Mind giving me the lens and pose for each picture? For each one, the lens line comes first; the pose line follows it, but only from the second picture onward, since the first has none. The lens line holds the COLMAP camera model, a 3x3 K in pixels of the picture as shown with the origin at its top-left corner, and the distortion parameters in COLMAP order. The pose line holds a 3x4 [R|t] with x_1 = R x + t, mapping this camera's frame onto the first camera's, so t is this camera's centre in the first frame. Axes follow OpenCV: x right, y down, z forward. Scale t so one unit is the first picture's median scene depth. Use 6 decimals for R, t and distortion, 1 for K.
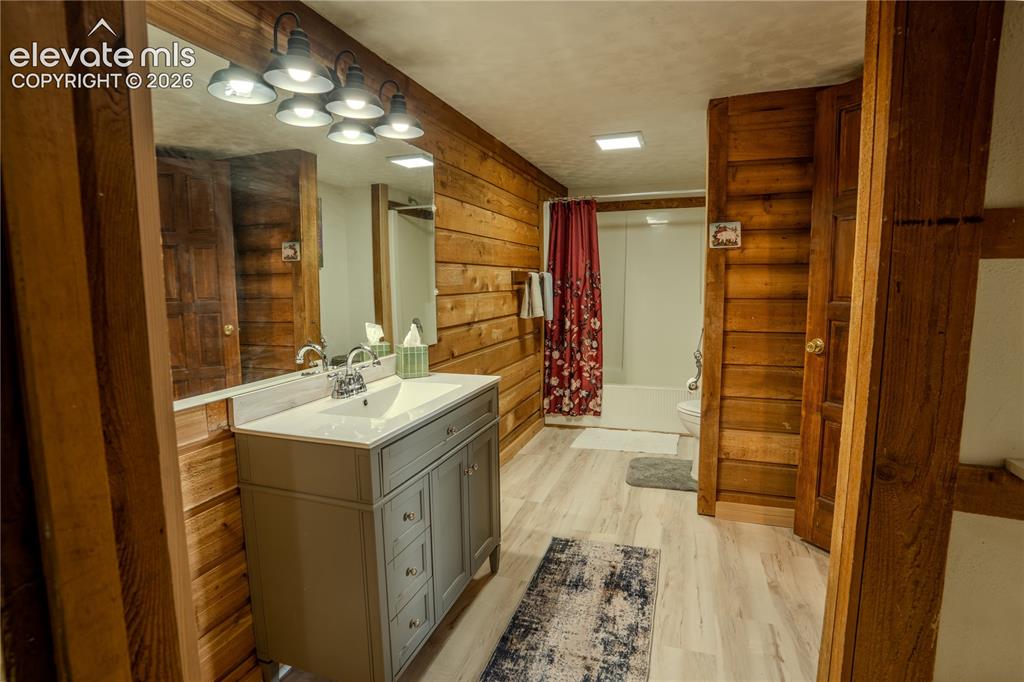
lens RADIAL K [[463.4, 0, 512.0], [0, 463.4, 341.0], [0, 0, 1]] dist [-0.003986, -0.000109]
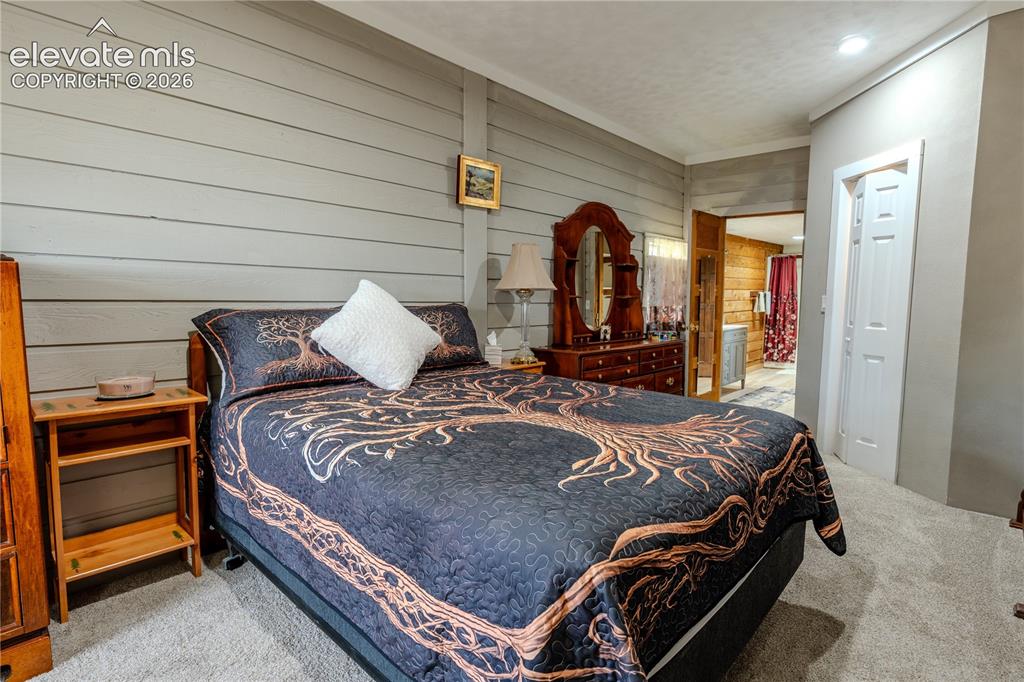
lens RADIAL K [[497.7, 0, 512.0], [0, 497.7, 341.0], [0, 0, 1]] dist [-0.003507, -0.000396]
pose [[0.916052, 0.048662, -0.398097, -0.078550], [-0.060235, 0.998046, -0.016608, 0.180464], [0.396511, 0.039194, 0.917193, -1.501722]]
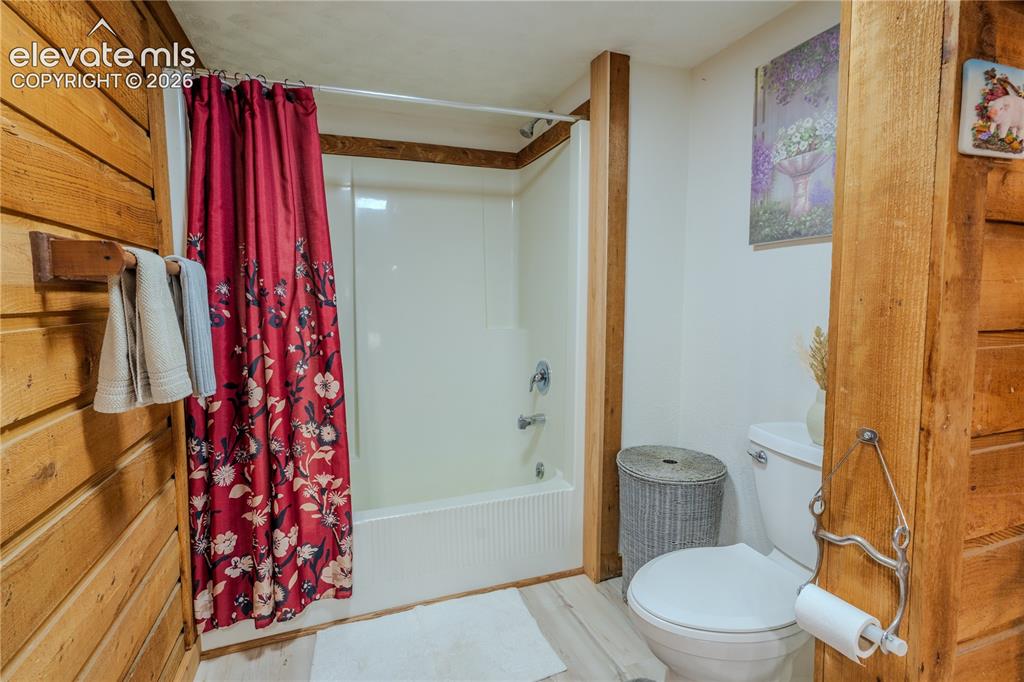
lens RADIAL K [[497.7, 0, 512.0], [0, 497.7, 341.0], [0, 0, 1]] dist [-0.003507, -0.000396]
pose [[0.765089, -0.050471, 0.641944, 0.018075], [0.076573, 0.996981, -0.012877, -0.060707], [-0.639356, 0.059008, 0.766643, 0.541086]]
